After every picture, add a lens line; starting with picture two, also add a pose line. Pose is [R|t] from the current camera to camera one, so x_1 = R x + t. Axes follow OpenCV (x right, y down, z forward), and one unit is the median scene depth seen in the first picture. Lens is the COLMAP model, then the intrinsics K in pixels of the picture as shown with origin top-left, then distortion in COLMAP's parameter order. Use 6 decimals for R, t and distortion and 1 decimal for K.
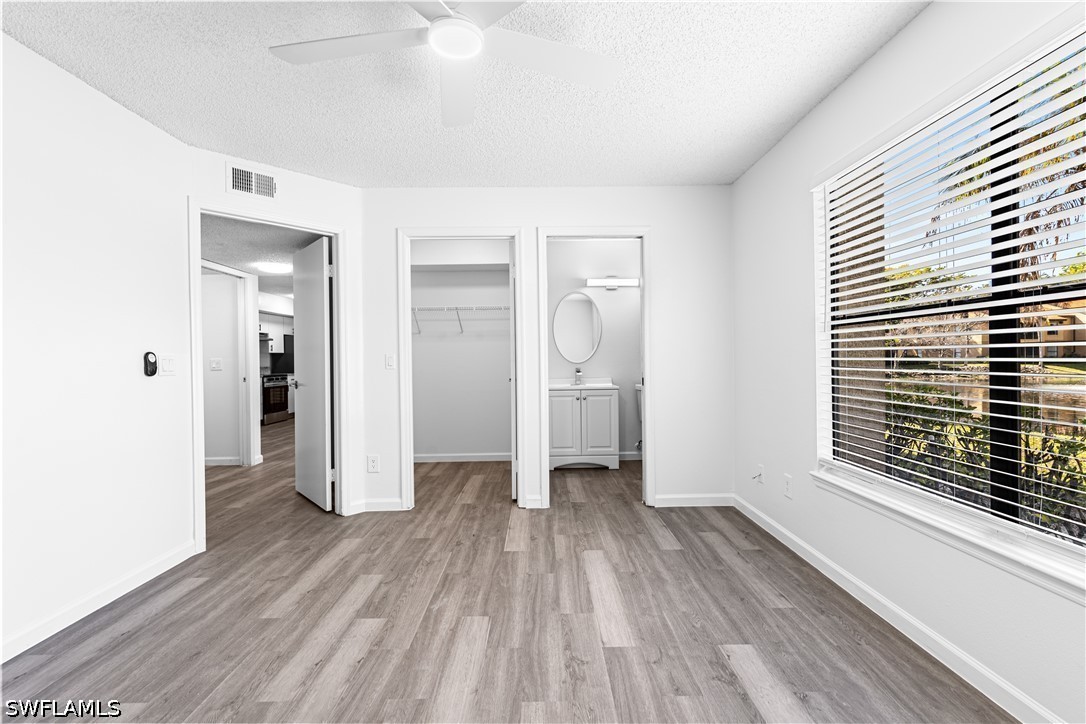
lens RADIAL K [[473.2, 0, 541.8], [0, 473.2, 361.4], [0, 0, 1]] dist [0.002752, -0.000657]
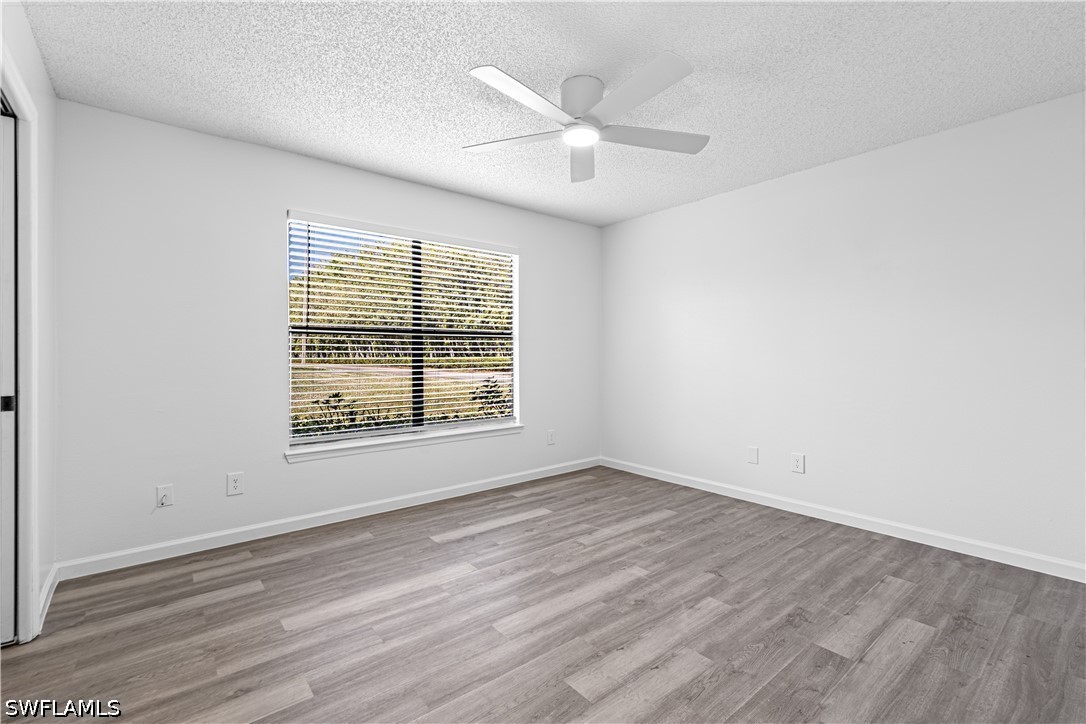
lens RADIAL K [[473.2, 0, 538.0], [0, 473.2, 359.9], [0, 0, 1]] dist [0.002752, -0.000657]
pose [[-0.625773, 0.005067, 0.779989, -0.932970], [0.012793, 0.999911, 0.003768, 0.001287], [-0.779900, 0.012336, -0.625782, 1.541630]]
